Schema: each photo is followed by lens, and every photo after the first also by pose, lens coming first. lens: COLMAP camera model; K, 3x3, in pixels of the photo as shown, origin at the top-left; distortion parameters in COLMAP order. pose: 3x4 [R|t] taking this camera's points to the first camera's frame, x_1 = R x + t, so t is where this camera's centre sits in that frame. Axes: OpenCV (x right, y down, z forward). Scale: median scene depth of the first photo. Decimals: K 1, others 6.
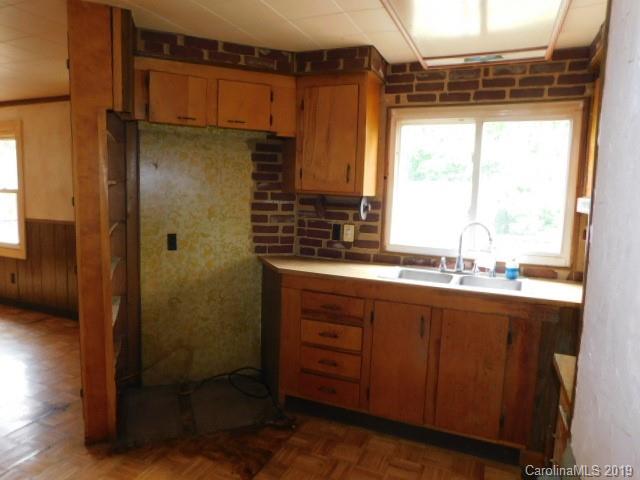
lens RADIAL K [[429.2, 0, 323.2], [0, 429.2, 239.1], [0, 0, 1]] dist [-0.050597, 0.042877]
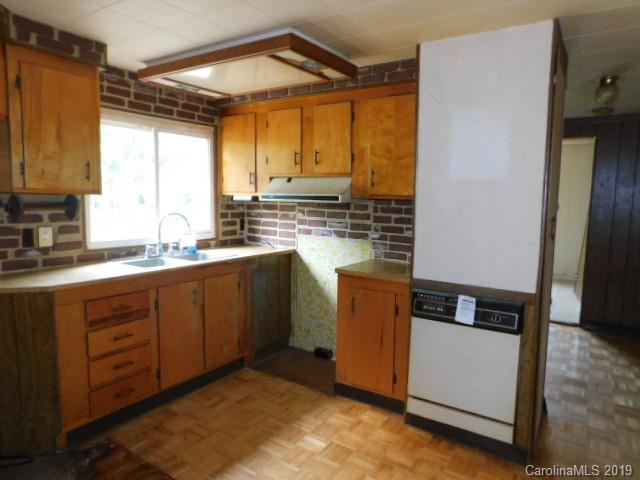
lens RADIAL K [[429.2, 0, 323.2], [0, 429.2, 239.1], [0, 0, 1]] dist [-0.050597, 0.042877]
pose [[0.175711, -0.128475, 0.976022, -0.781097], [0.094678, 0.989057, 0.113146, -0.061167], [-0.979878, 0.072527, 0.185952, 0.326929]]
